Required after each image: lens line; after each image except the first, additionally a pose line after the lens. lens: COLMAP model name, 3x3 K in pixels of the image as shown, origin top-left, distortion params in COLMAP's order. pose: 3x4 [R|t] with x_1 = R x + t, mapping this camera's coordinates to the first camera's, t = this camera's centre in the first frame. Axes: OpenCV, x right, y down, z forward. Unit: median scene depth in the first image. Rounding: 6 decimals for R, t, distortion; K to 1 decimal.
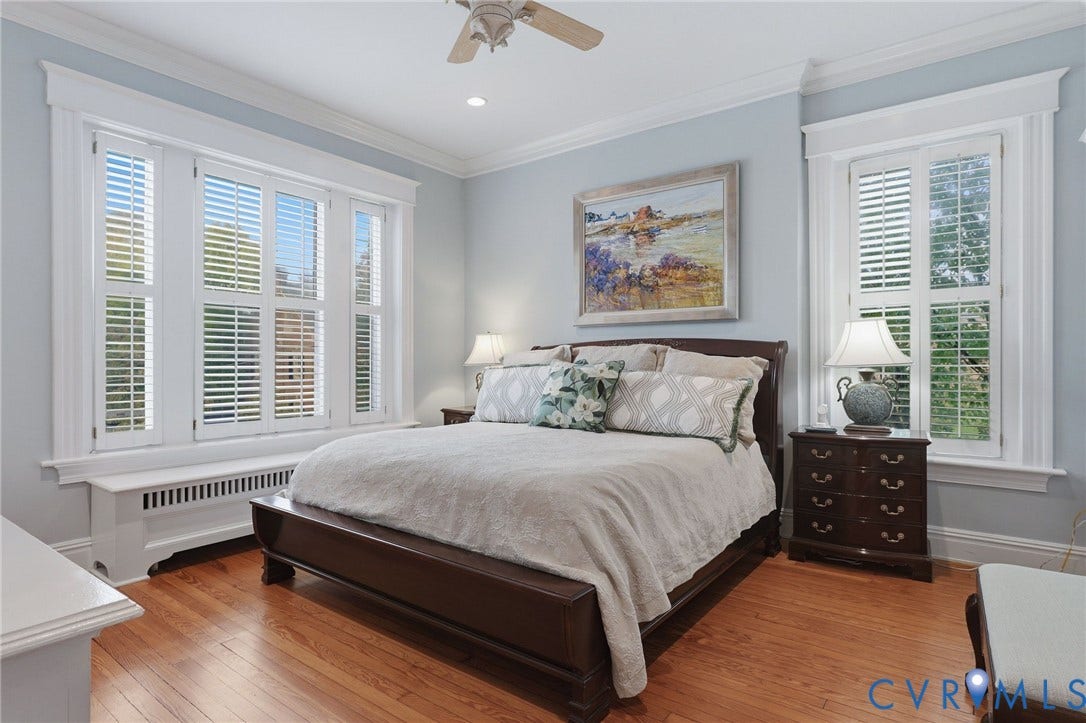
lens RADIAL K [[581.8, 0, 544.9], [0, 581.8, 365.5], [0, 0, 1]] dist [0.002855, 0.000336]
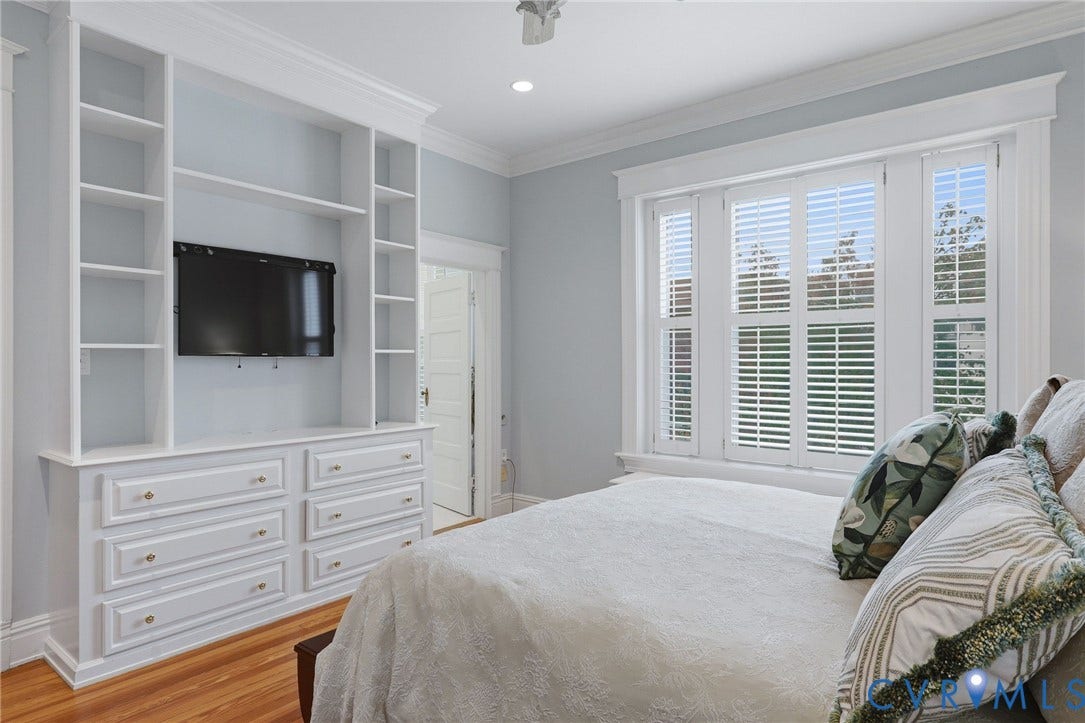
lens RADIAL K [[581.3, 0, 542.9], [0, 581.3, 358.6], [0, 0, 1]] dist [0.002855, 0.000336]
pose [[-0.002451, -0.016014, -0.999869, 0.453680], [-0.015937, 0.999745, -0.015973, -0.030343], [0.999870, 0.015896, -0.002706, 0.677816]]
